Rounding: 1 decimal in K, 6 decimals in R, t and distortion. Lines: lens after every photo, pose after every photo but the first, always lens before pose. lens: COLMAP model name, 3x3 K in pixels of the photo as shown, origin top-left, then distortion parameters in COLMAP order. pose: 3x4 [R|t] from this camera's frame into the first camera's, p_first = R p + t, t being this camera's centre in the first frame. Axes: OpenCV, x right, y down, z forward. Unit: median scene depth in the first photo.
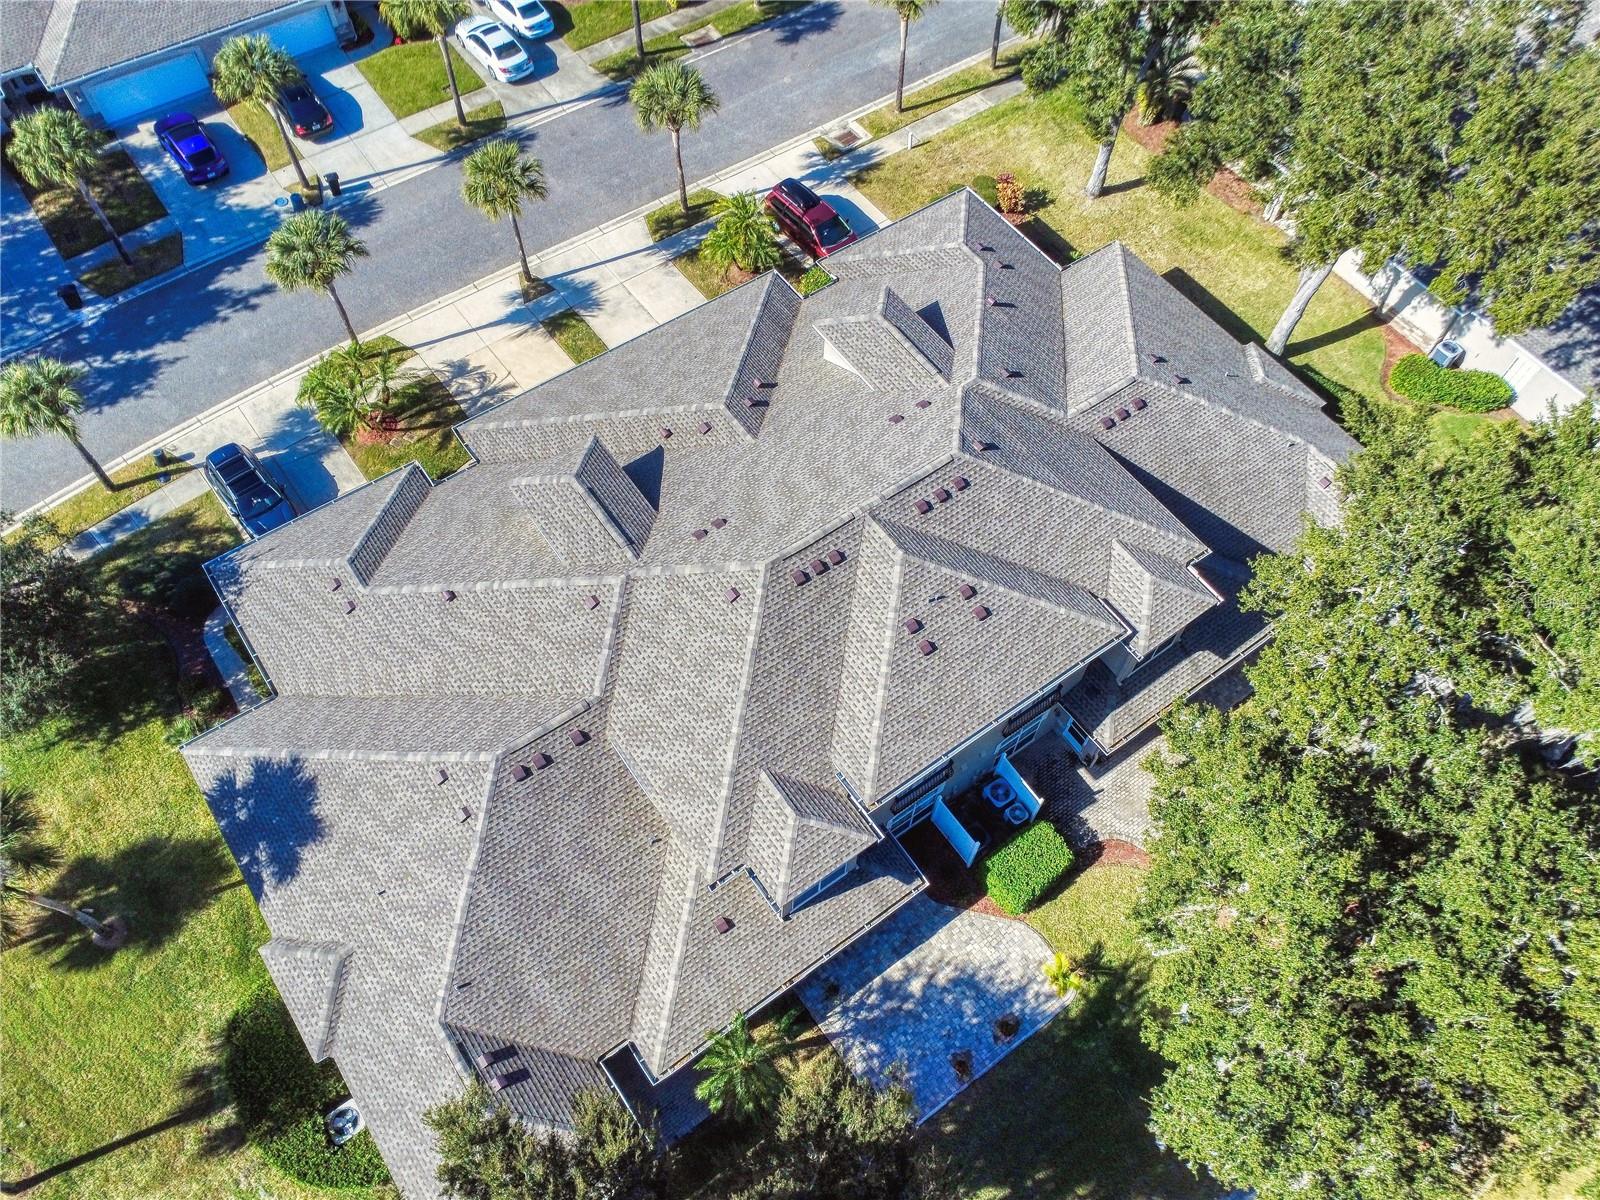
lens RADIAL K [[1209.4, 0, 800.0], [0, 1209.4, 600.0], [0, 0, 1]] dist [0.002495, 0.004489]
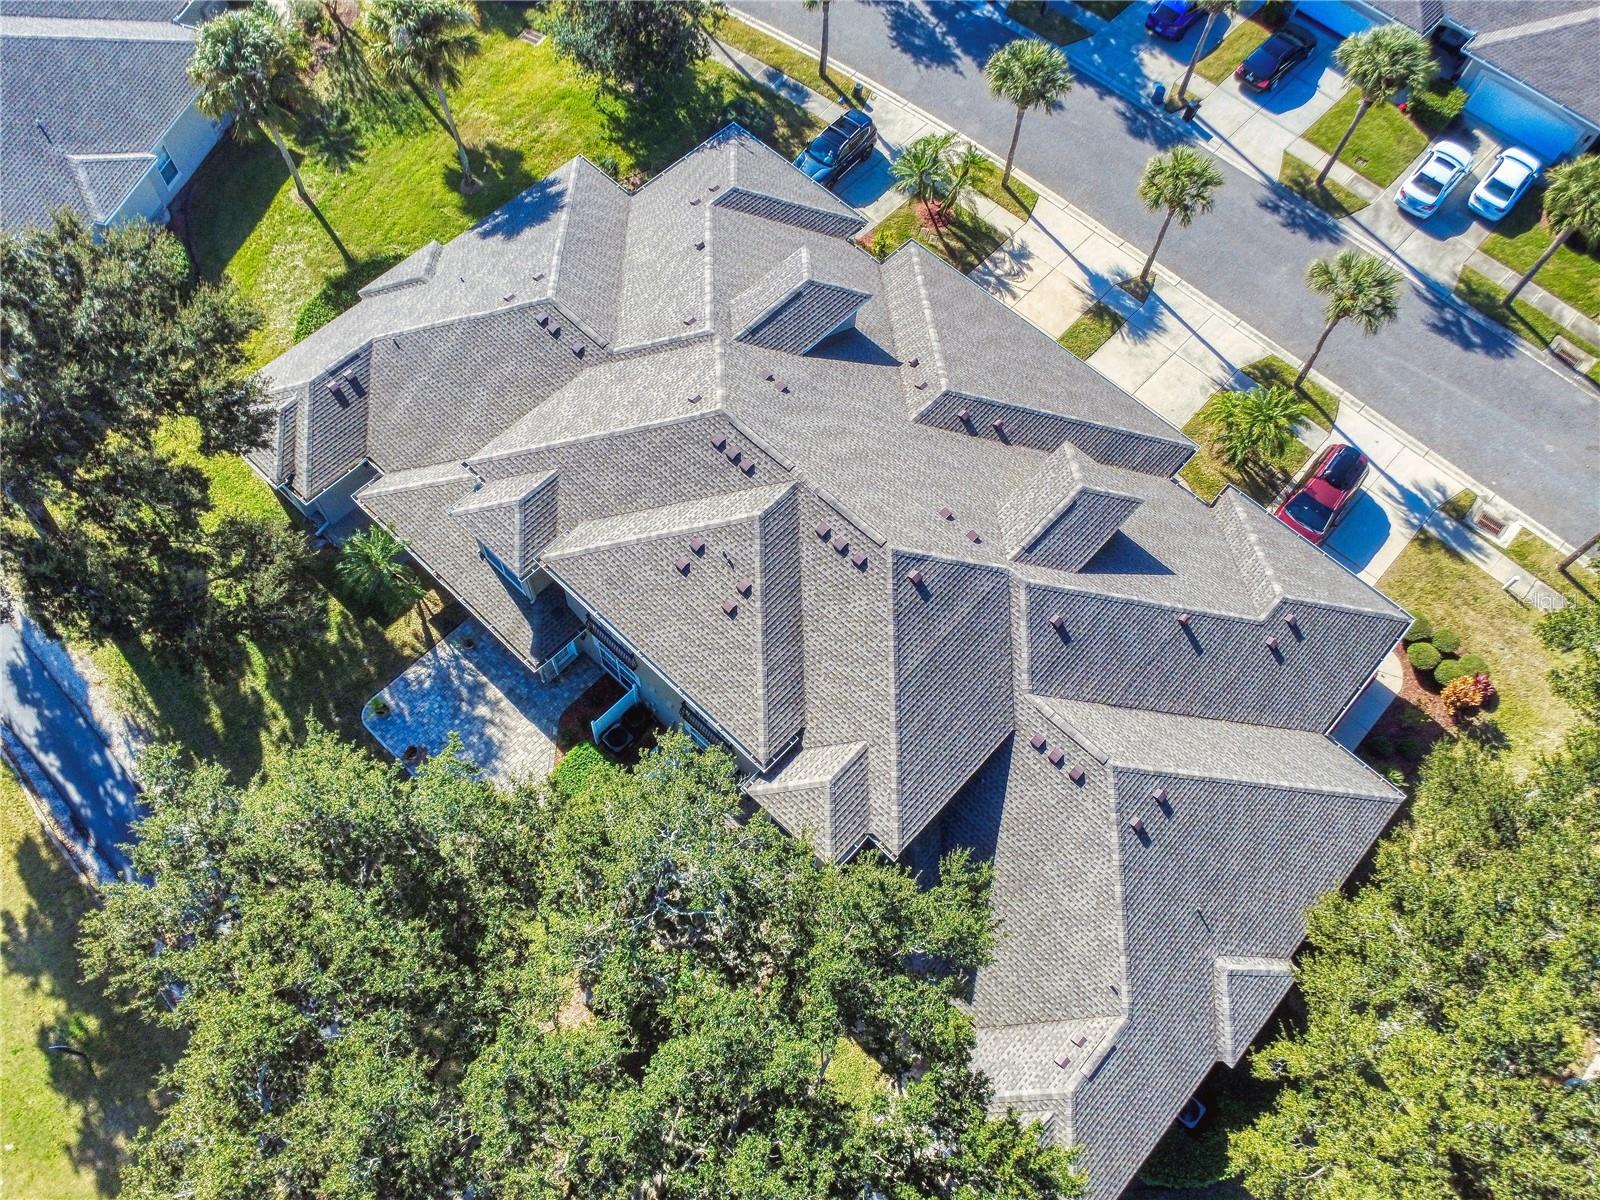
lens RADIAL K [[1203.4, 0, 800.0], [0, 1203.4, 600.0], [0, 0, 1]] dist [-0.004888, 0.001441]
pose [[0.196031, 0.871010, -0.450459, 0.434976], [-0.863563, 0.370978, 0.341517, -0.276945], [0.464575, 0.322052, 0.824895, 0.128518]]
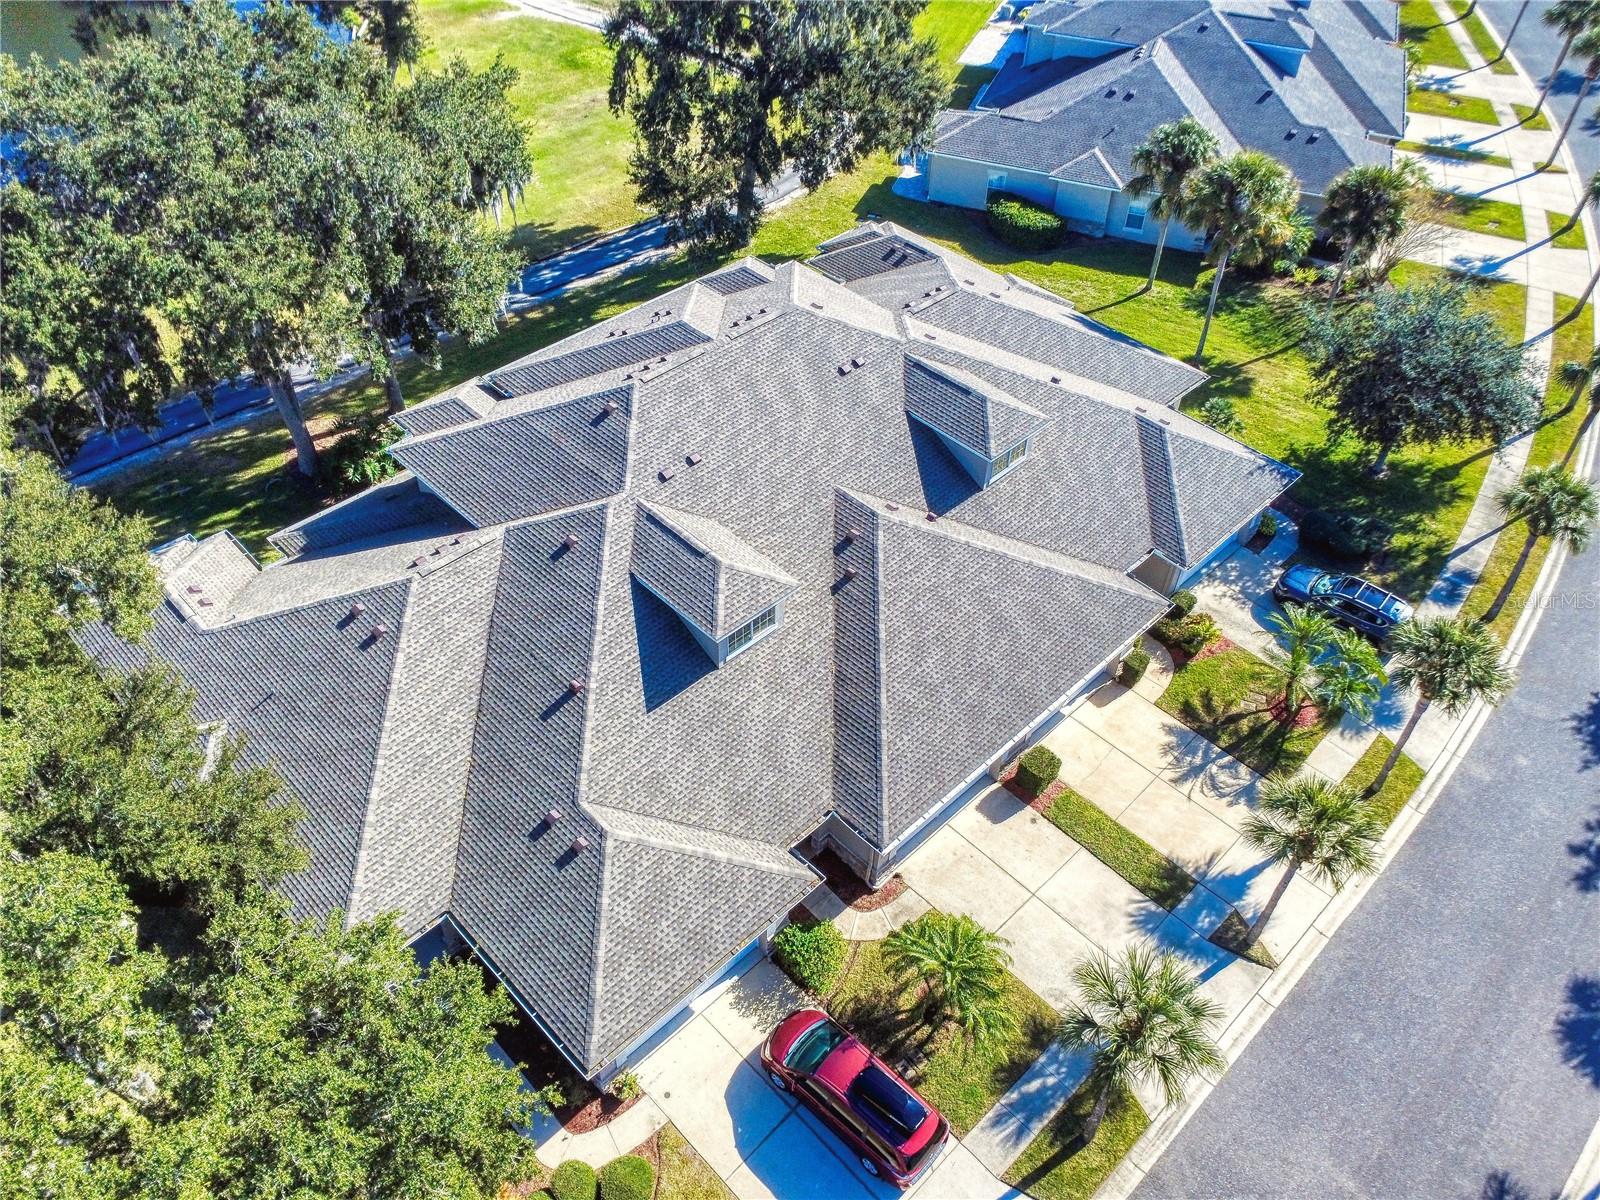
lens RADIAL K [[1187.7, 0, 795.6], [0, 1187.7, 598.3], [0, 0, 1]] dist [0.000247, -0.000651]
pose [[-0.987881, 0.071792, -0.137613, 0.108614], [-0.150543, -0.227286, 0.962122, -0.867671], [0.037795, 0.971178, 0.235339, 0.694382]]
